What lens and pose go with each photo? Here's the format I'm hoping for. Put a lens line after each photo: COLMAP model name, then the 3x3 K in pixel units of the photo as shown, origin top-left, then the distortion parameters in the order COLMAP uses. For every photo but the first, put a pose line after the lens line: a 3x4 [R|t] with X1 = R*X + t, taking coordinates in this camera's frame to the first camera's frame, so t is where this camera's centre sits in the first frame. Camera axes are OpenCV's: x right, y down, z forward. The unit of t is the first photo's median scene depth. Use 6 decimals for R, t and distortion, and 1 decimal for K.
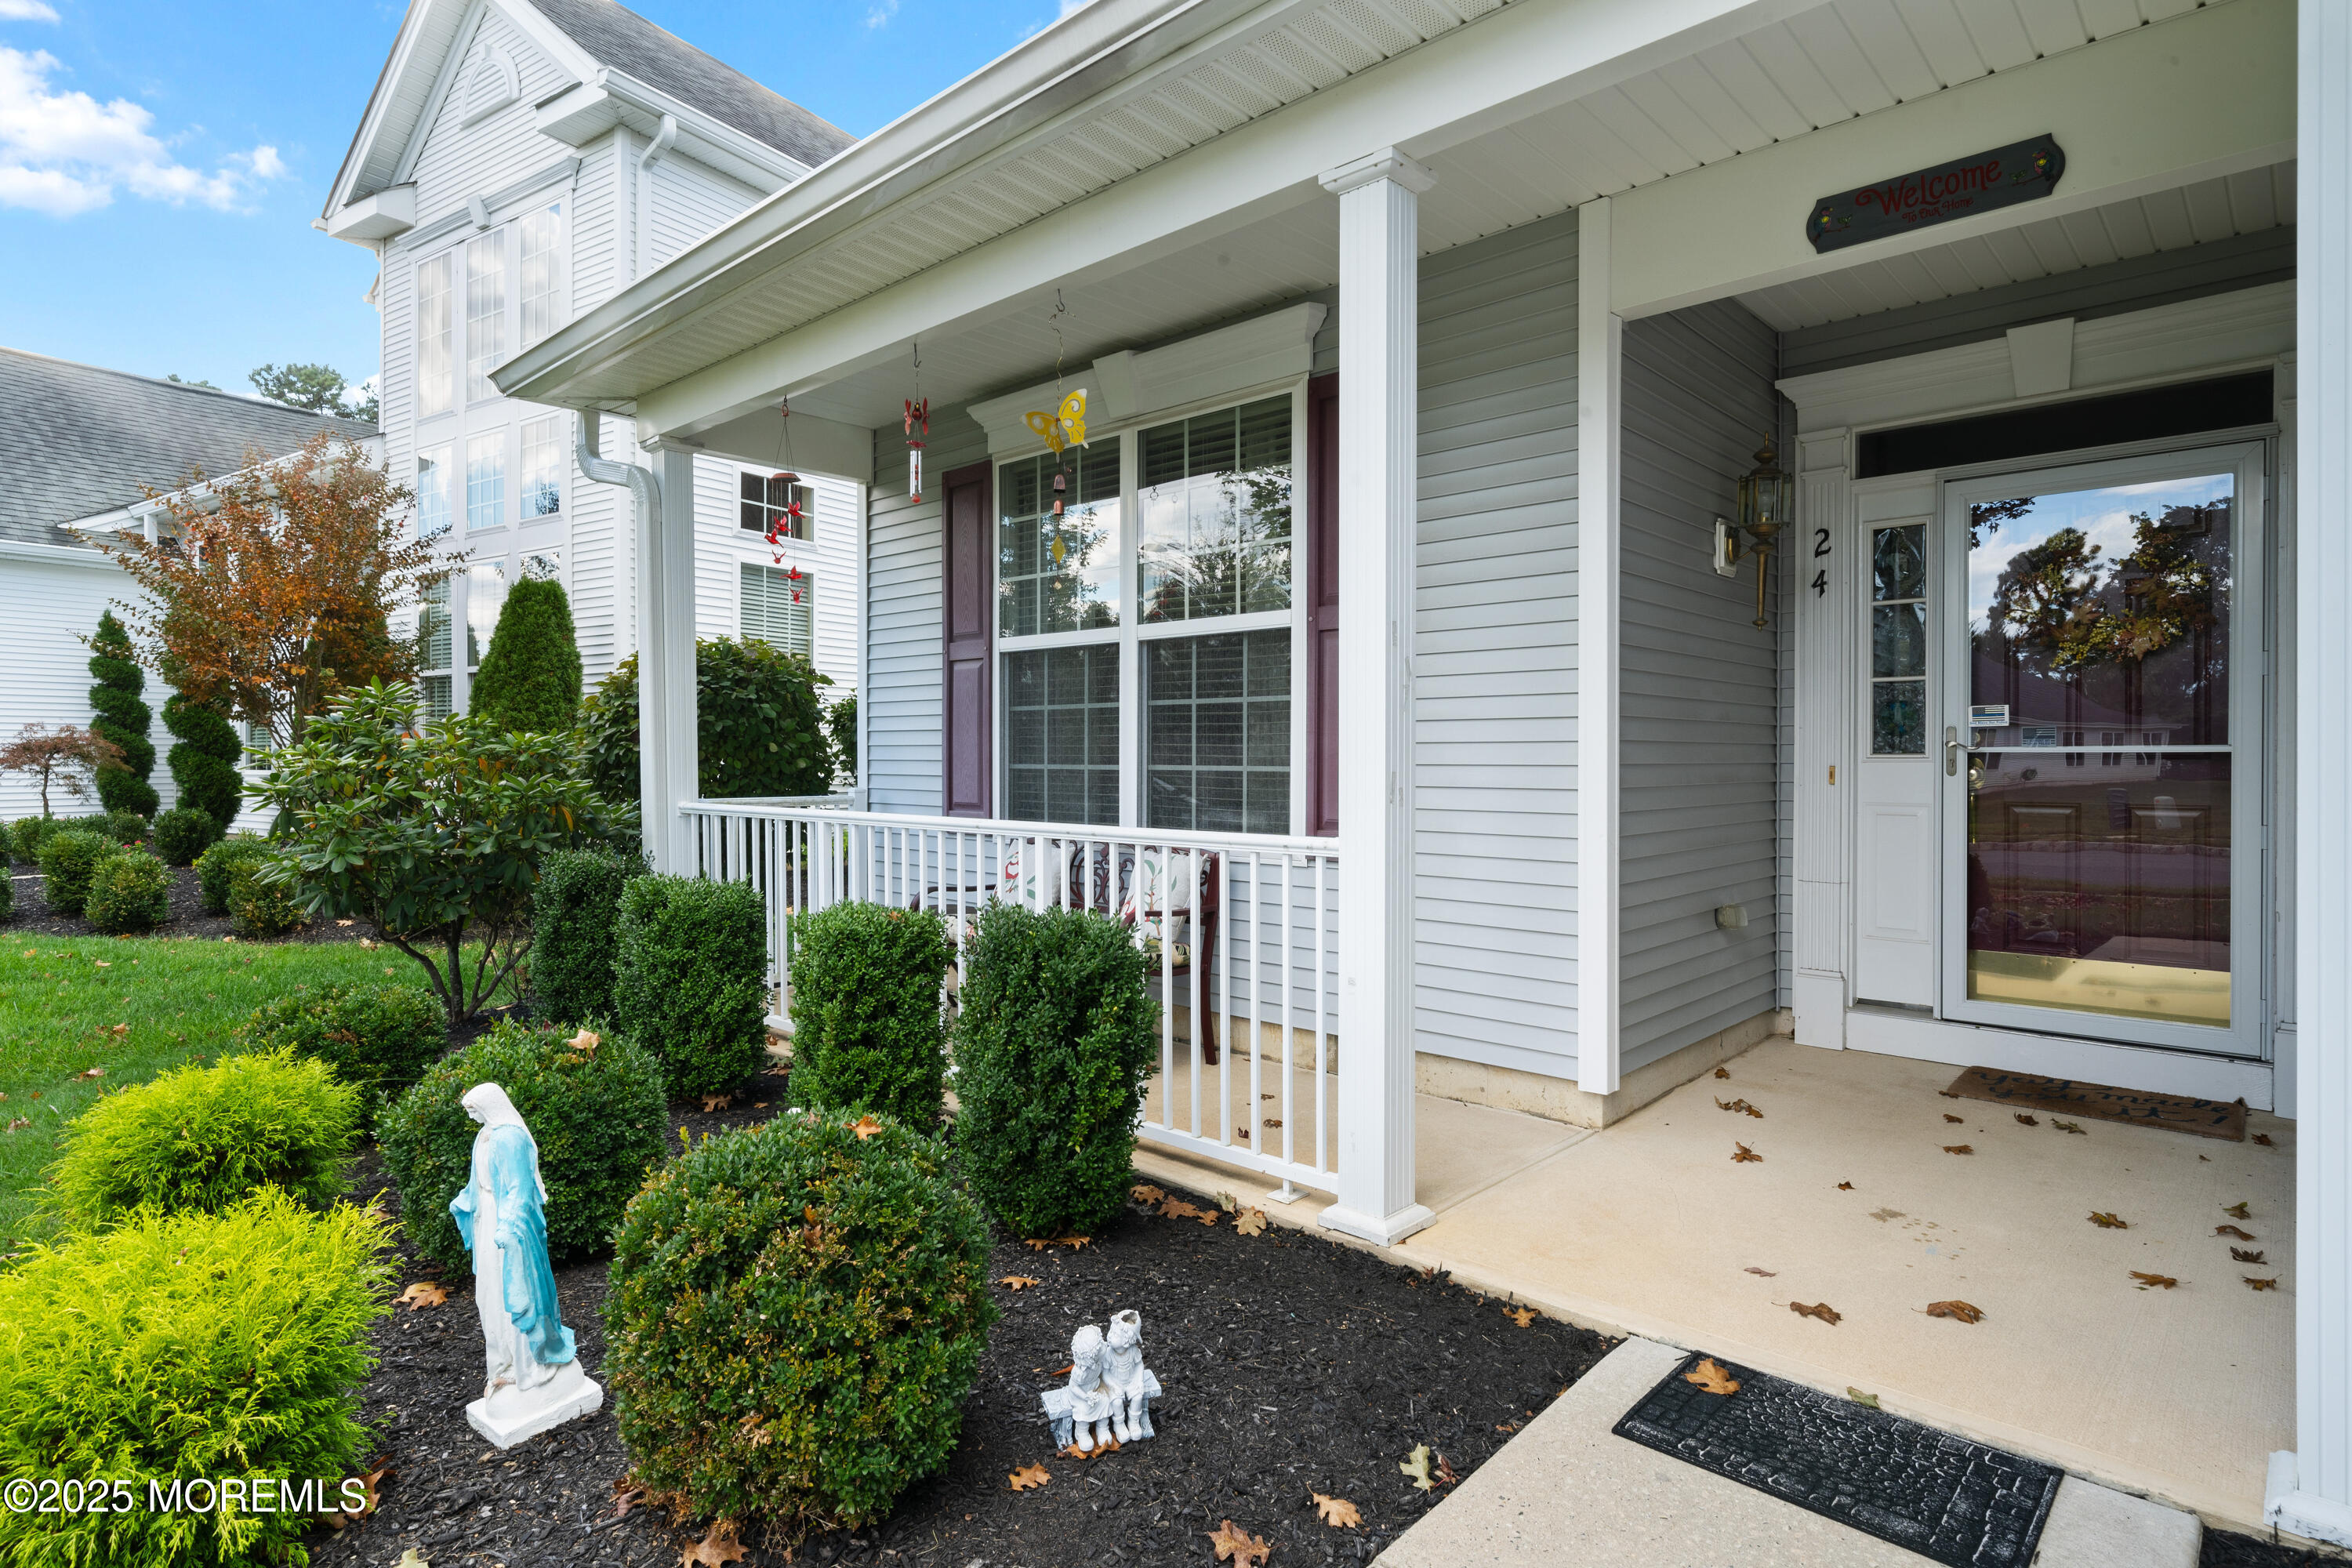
lens RADIAL K [[1220.0, 0, 1164.5], [0, 1220.0, 766.9], [0, 0, 1]] dist [-0.000966, 0.001184]
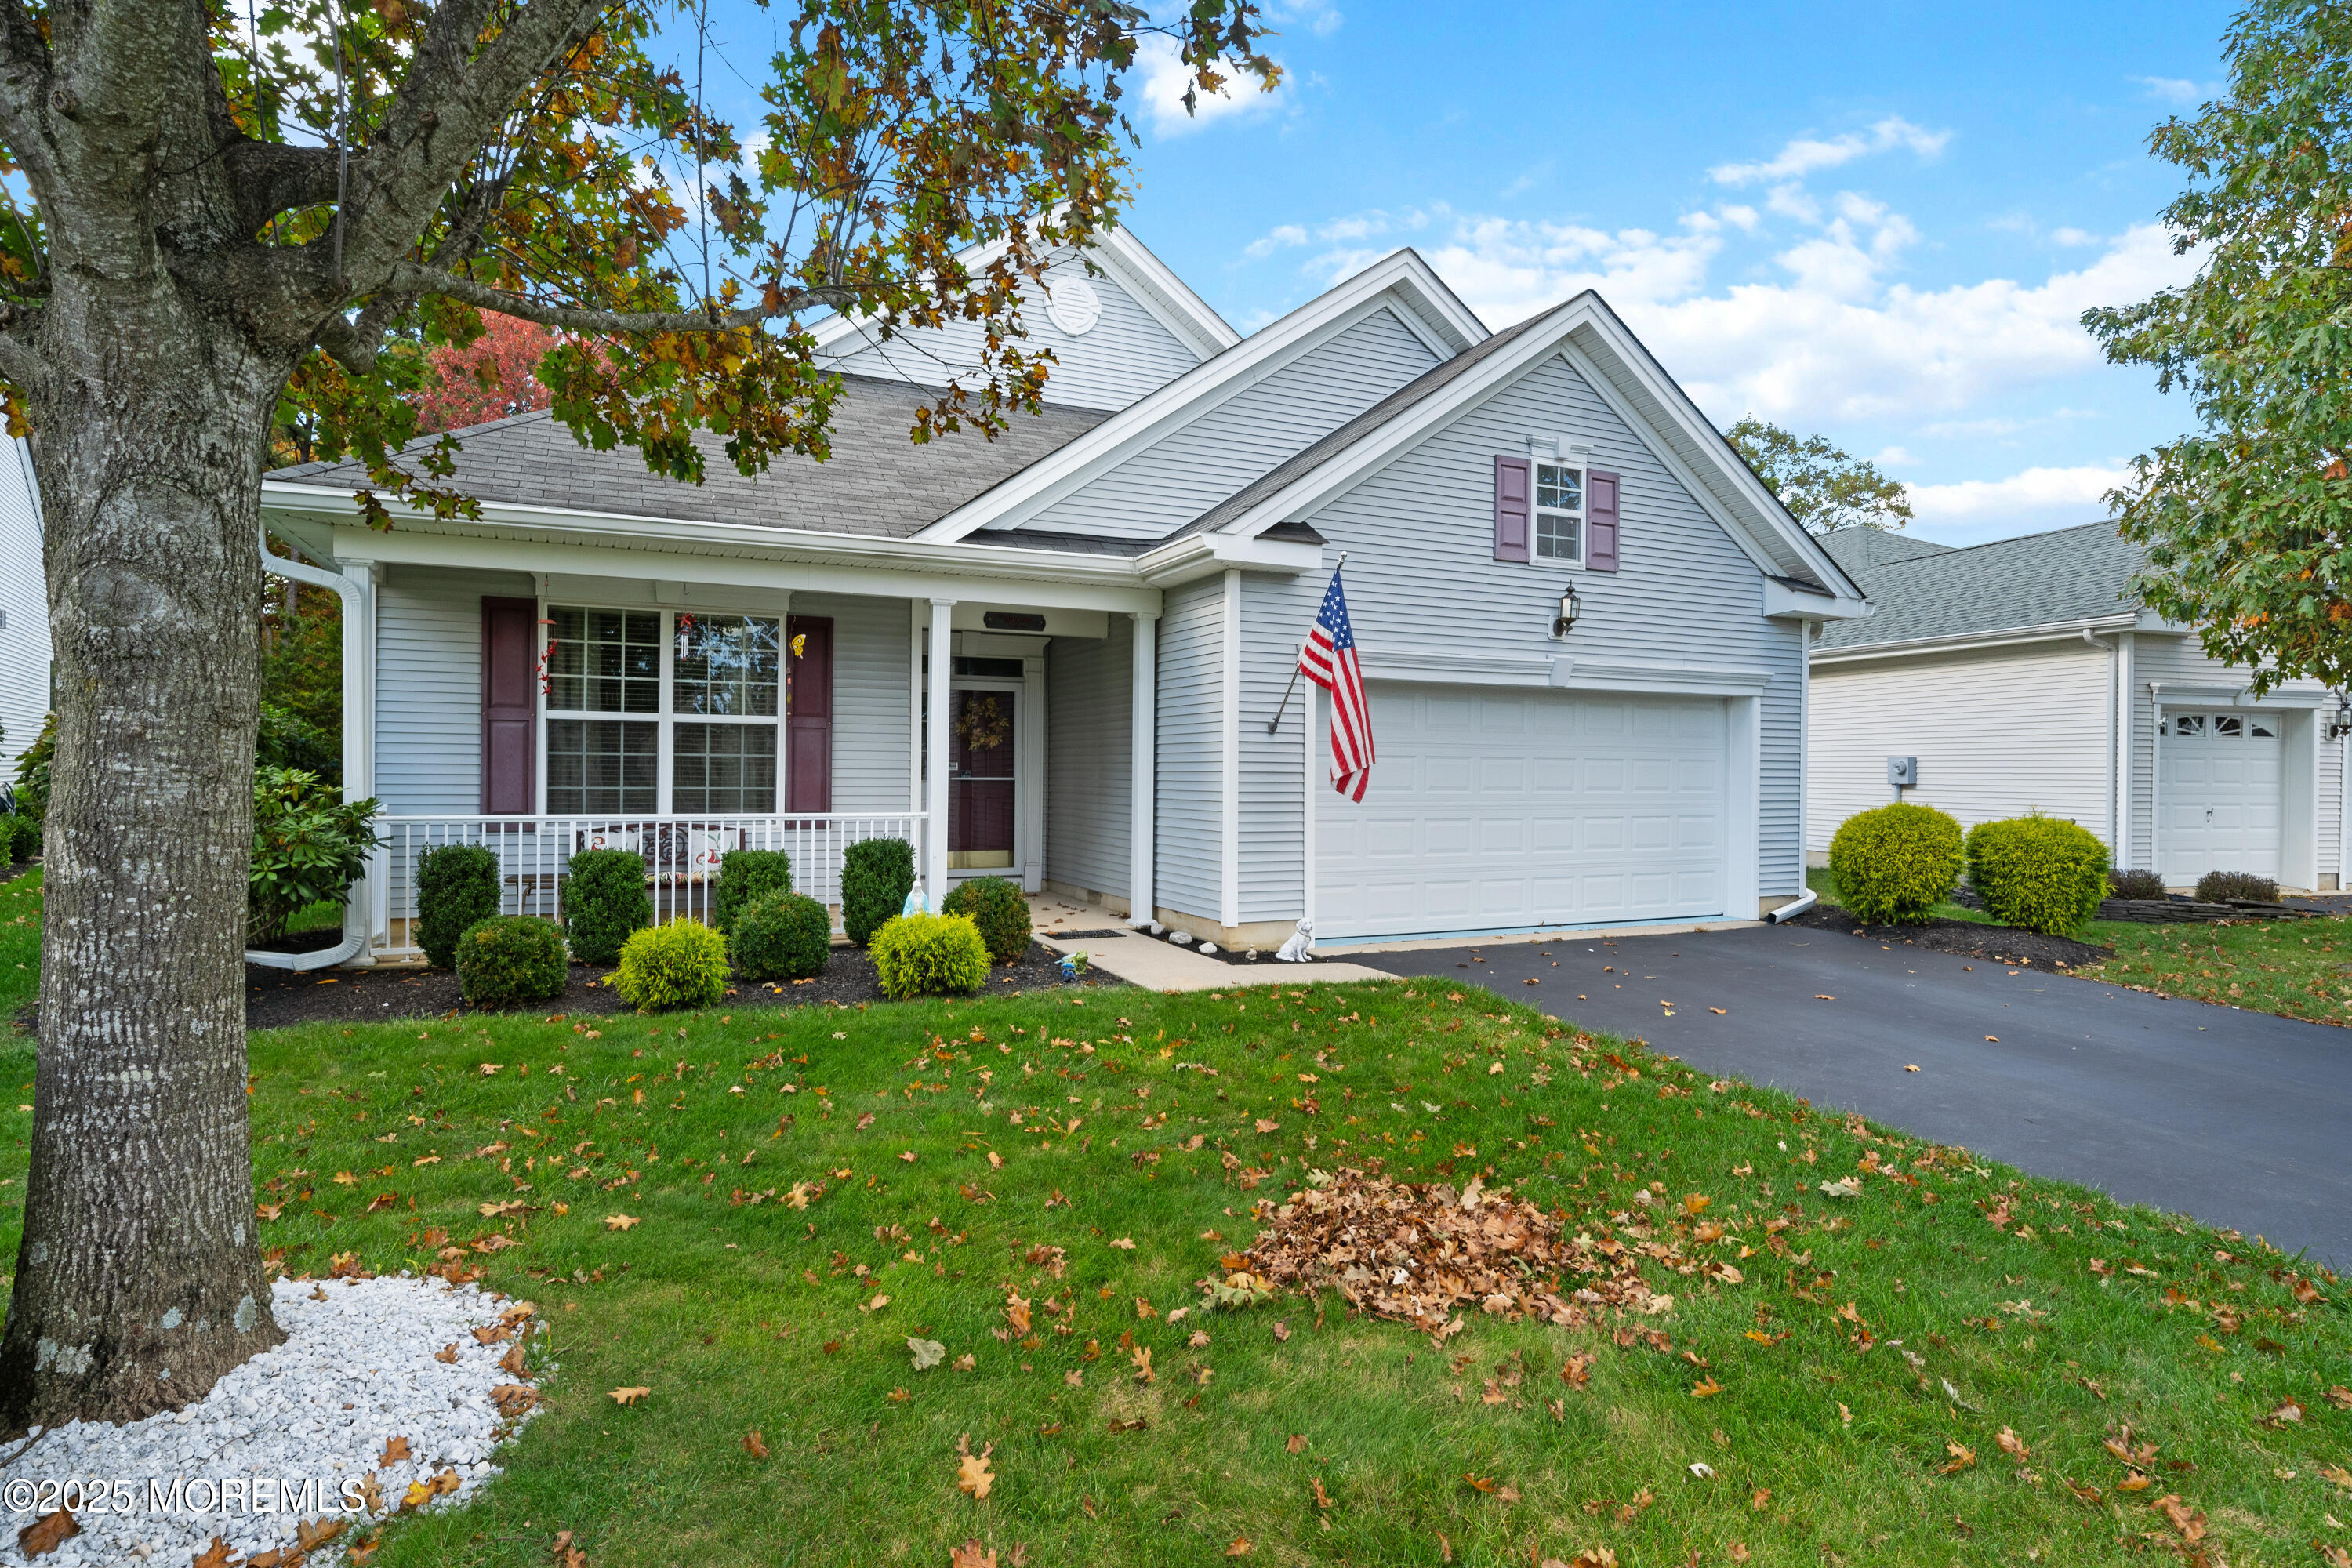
lens RADIAL K [[1220.0, 0, 1177.6], [0, 1220.0, 782.1], [0, 0, 1]] dist [-0.000966, 0.001184]
pose [[0.377774, -0.006946, 0.925872, -1.361058], [-0.000721, 0.999969, 0.007797, -0.021860], [-0.925898, -0.003613, 0.377757, -0.417358]]
